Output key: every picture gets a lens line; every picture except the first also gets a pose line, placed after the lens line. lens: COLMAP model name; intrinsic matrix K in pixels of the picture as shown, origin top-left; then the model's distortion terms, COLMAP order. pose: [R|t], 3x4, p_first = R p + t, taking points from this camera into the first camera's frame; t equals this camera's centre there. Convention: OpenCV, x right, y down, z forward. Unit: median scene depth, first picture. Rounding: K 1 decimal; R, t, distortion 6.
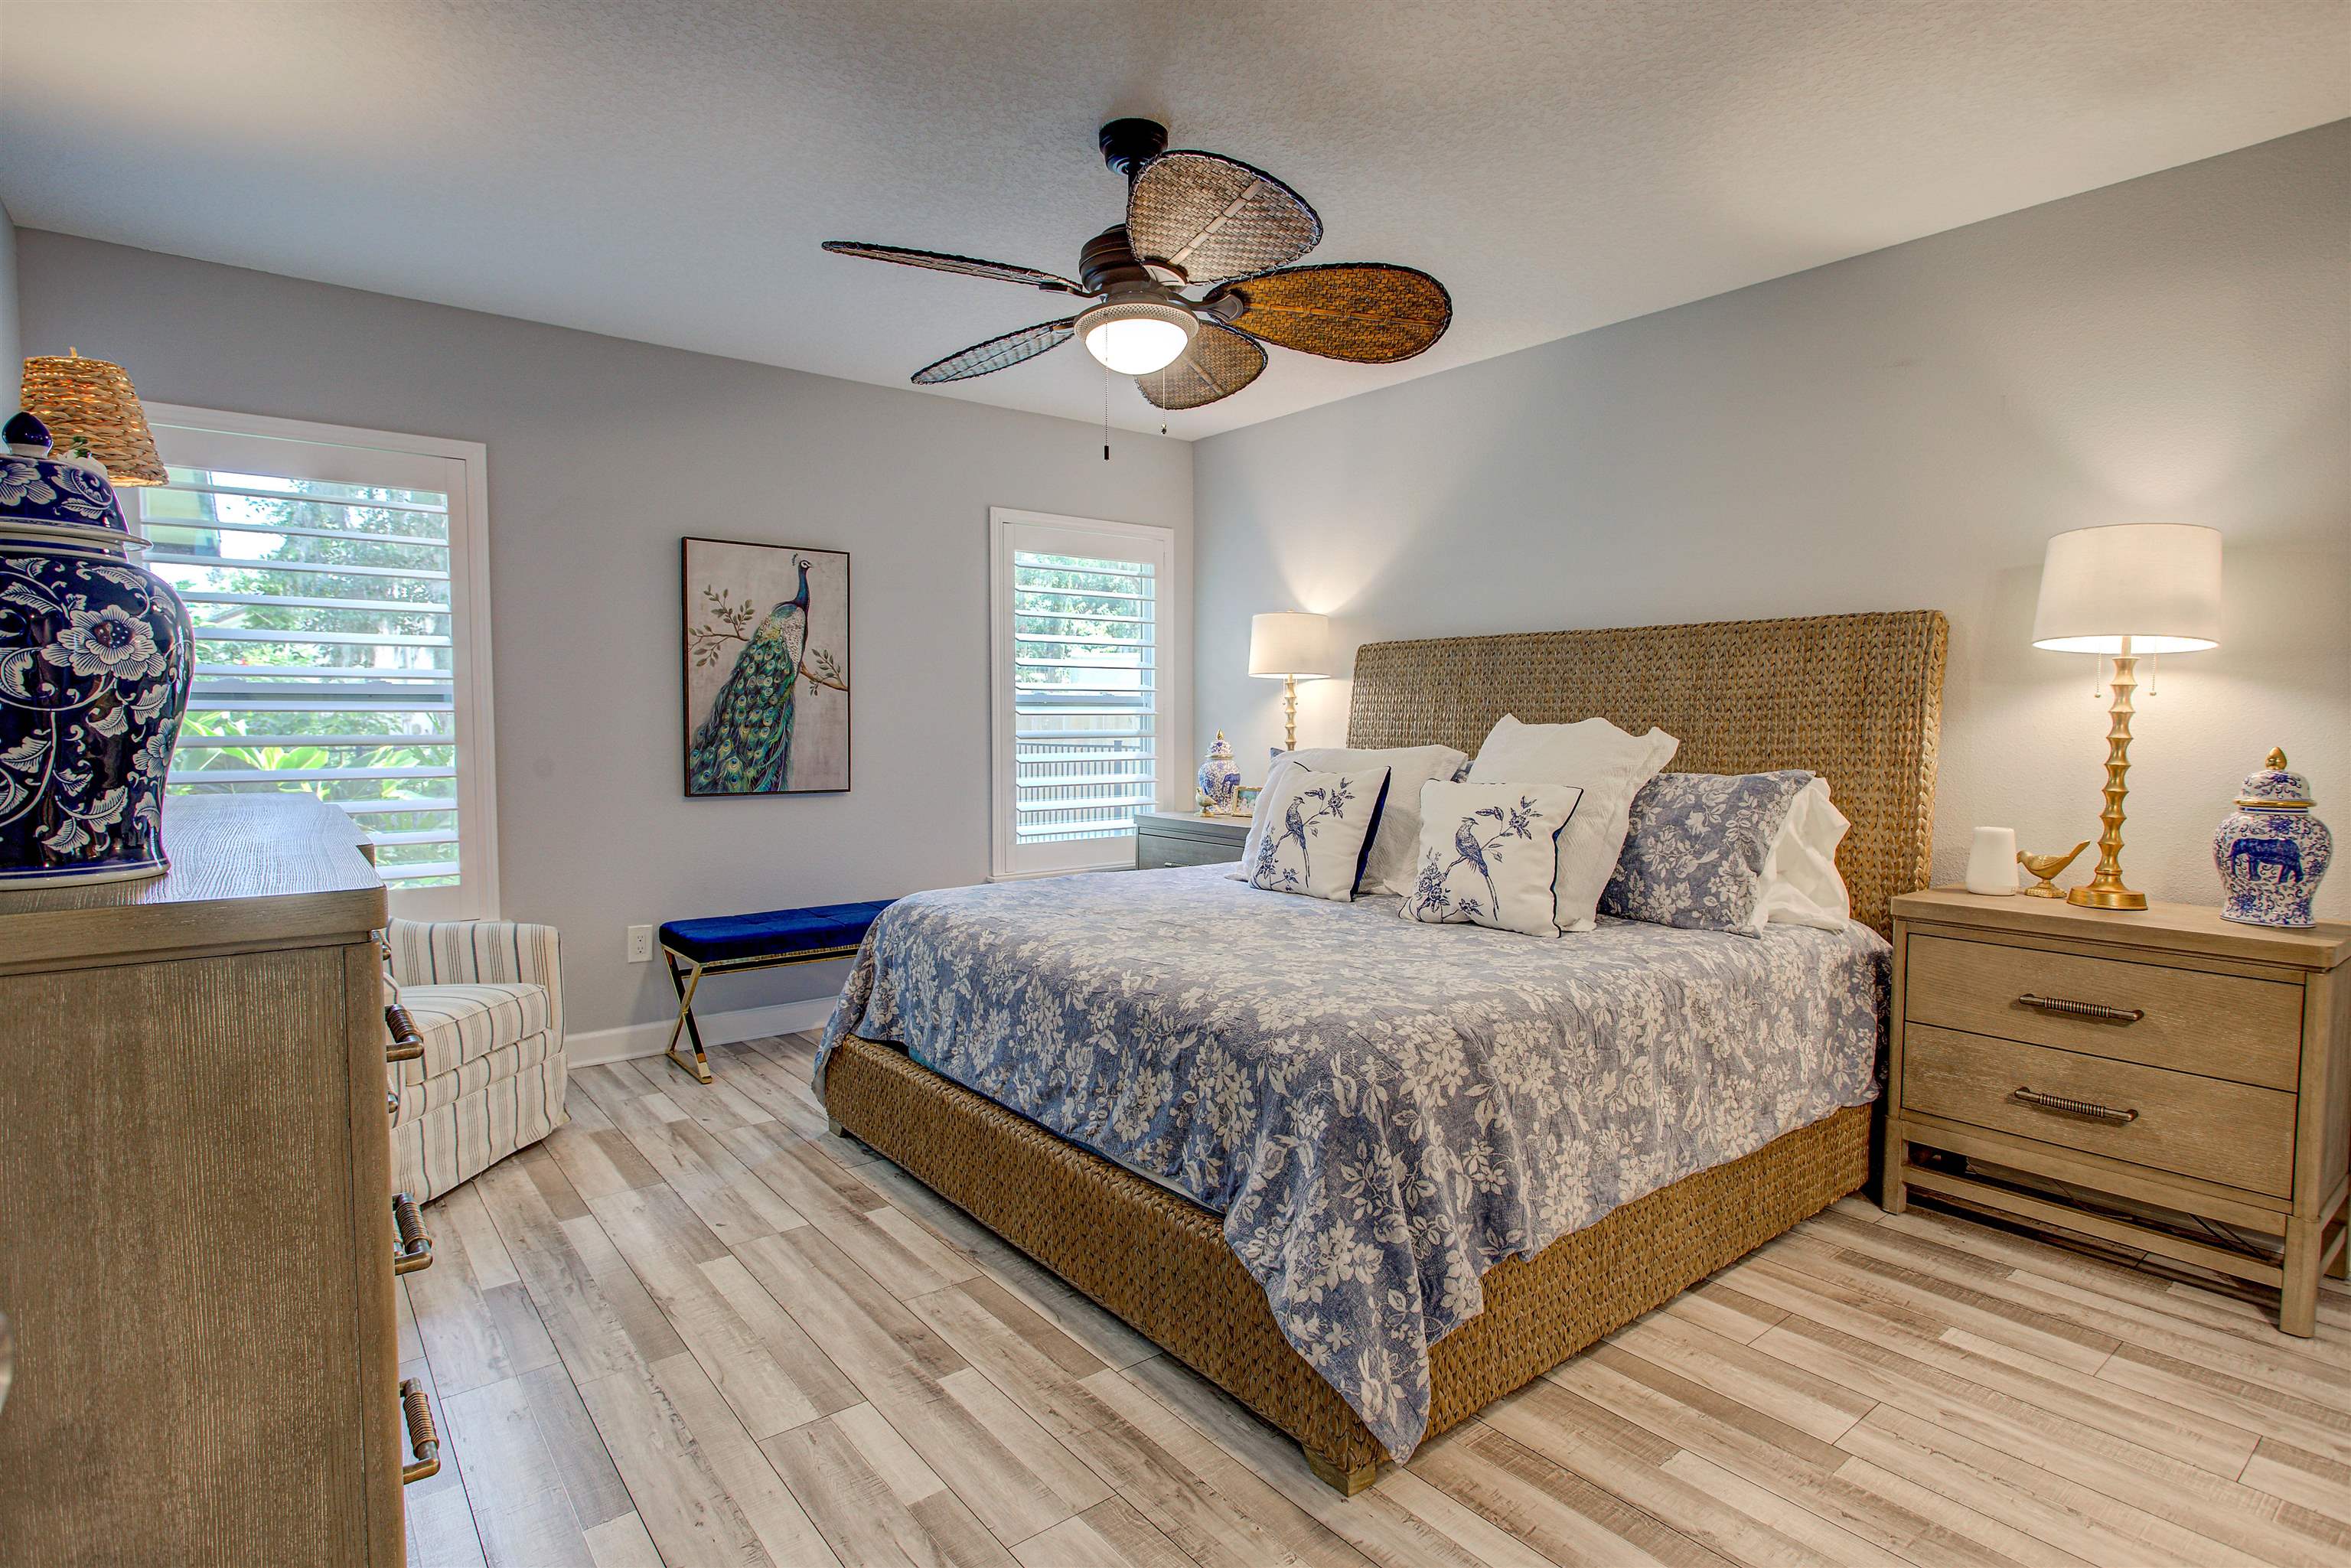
lens RADIAL K [[1196.4, 0, 1171.4], [0, 1196.4, 784.0], [0, 0, 1]] dist [-0.013309, 0.002982]
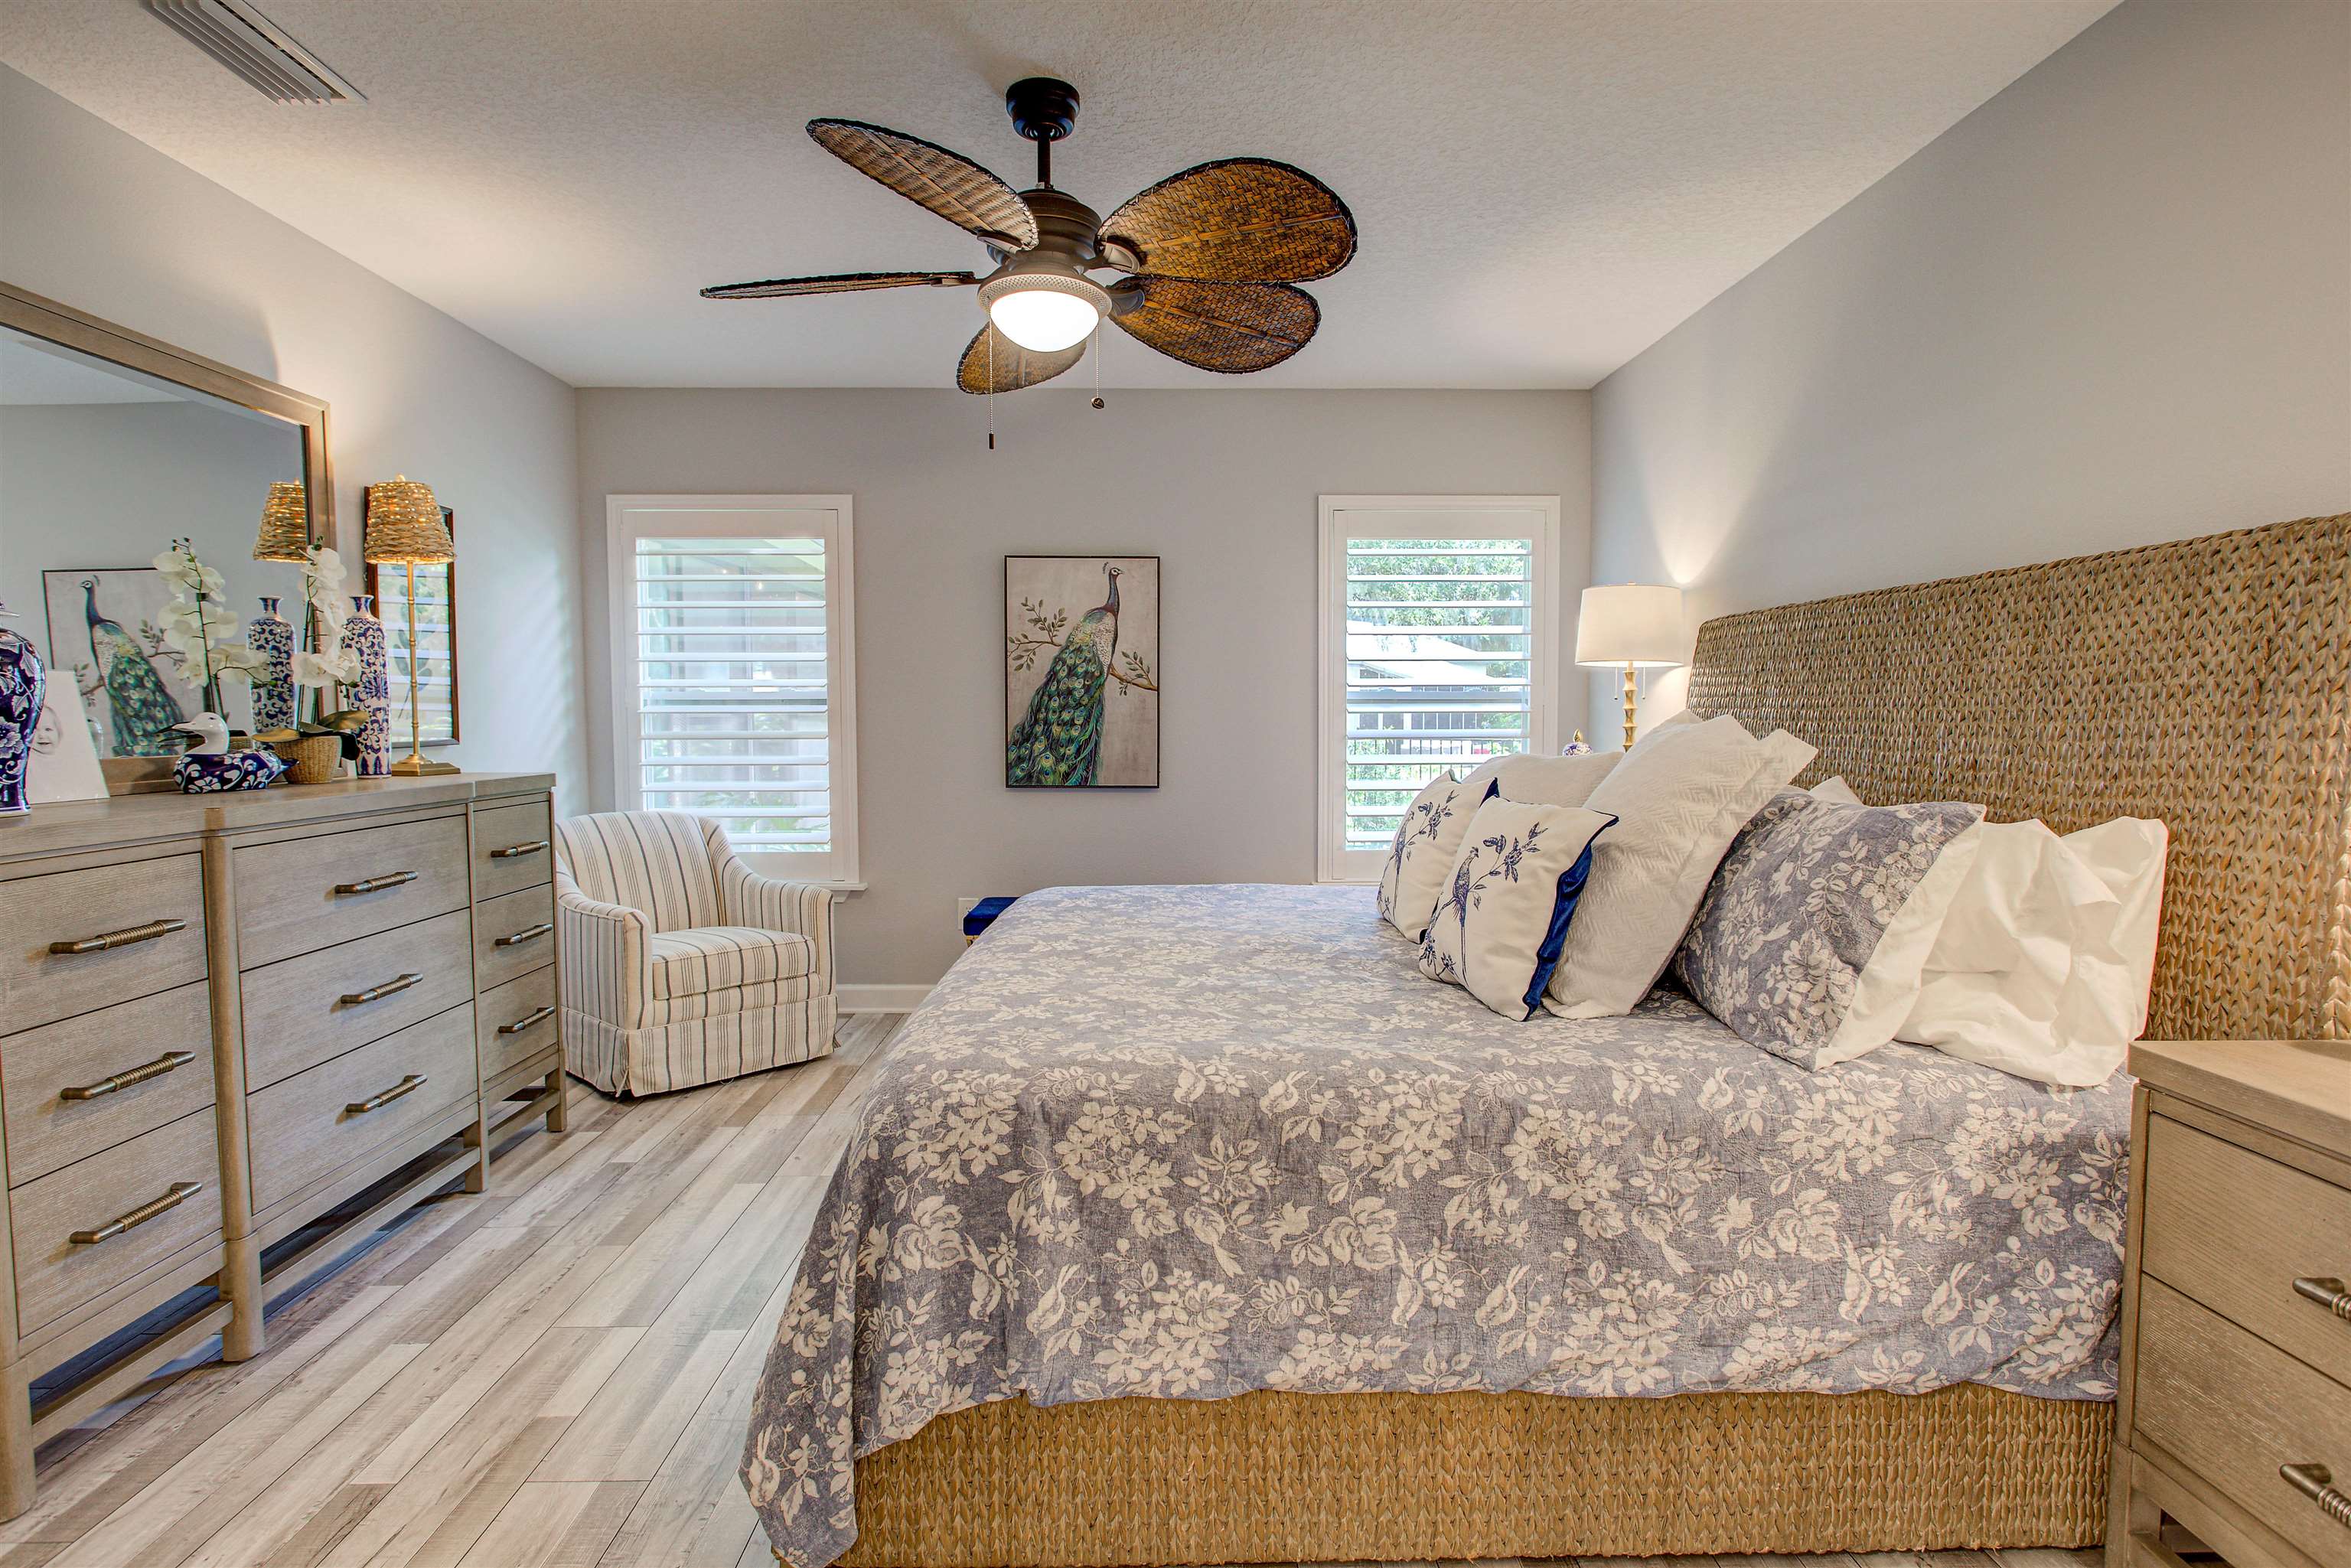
lens RADIAL K [[1196.4, 0, 1168.5], [0, 1196.4, 782.1], [0, 0, 1]] dist [-0.013309, 0.002982]
pose [[0.791653, 0.031011, -0.610183, 0.551888], [-0.030439, 0.999473, 0.011304, -0.016074], [0.610212, 0.009625, 0.792180, 0.278945]]
